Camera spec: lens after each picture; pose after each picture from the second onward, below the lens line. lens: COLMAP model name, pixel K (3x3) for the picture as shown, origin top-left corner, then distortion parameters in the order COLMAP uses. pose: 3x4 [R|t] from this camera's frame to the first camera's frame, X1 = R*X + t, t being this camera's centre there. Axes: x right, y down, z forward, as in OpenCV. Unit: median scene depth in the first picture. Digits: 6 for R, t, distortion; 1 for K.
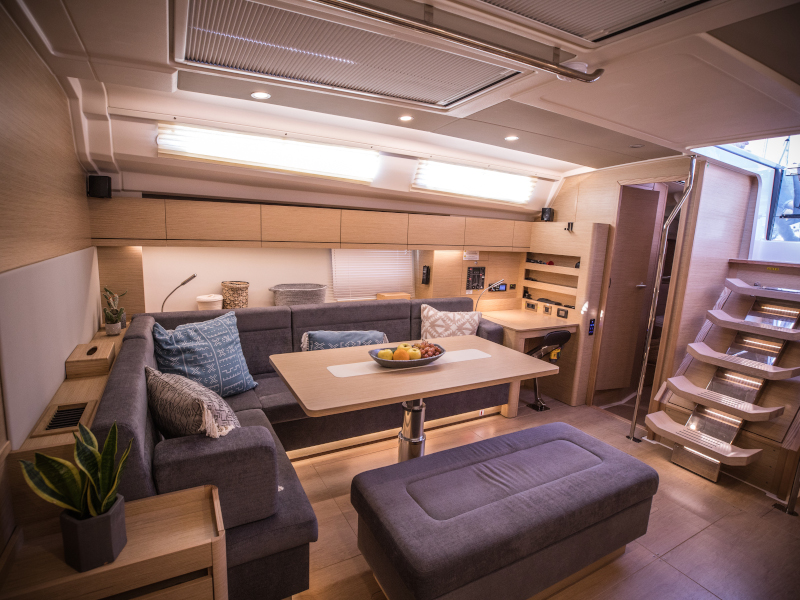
lens RADIAL K [[409.8, 0, 381.7], [0, 409.8, 300.5], [0, 0, 1]] dist [-0.029356, 0.000653]
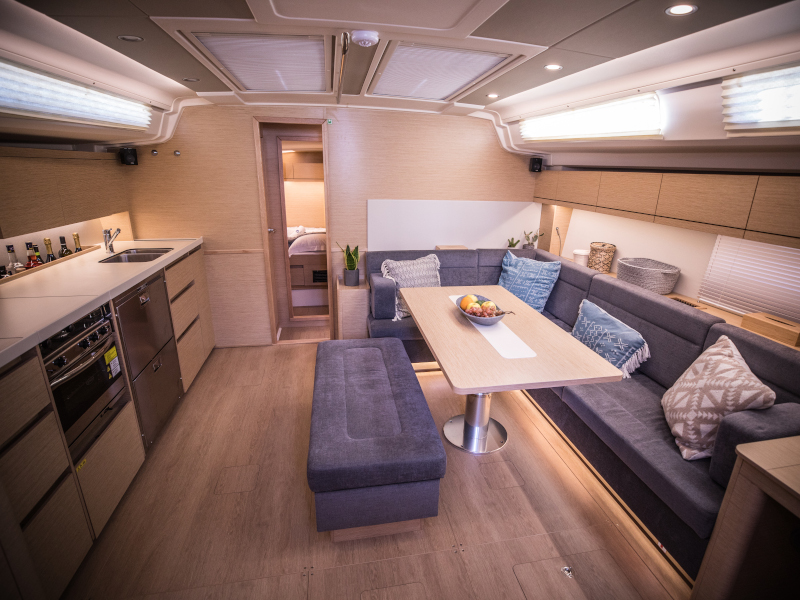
lens RADIAL K [[403.8, 0, 421.3], [0, 403.8, 300.0], [0, 0, 1]] dist [-0.030588, 0.001194]
pose [[-0.255457, 0.254444, -0.932738, 0.753921], [-0.199695, 0.930058, 0.308405, -0.130174], [0.945972, 0.265048, -0.186779, 0.721334]]
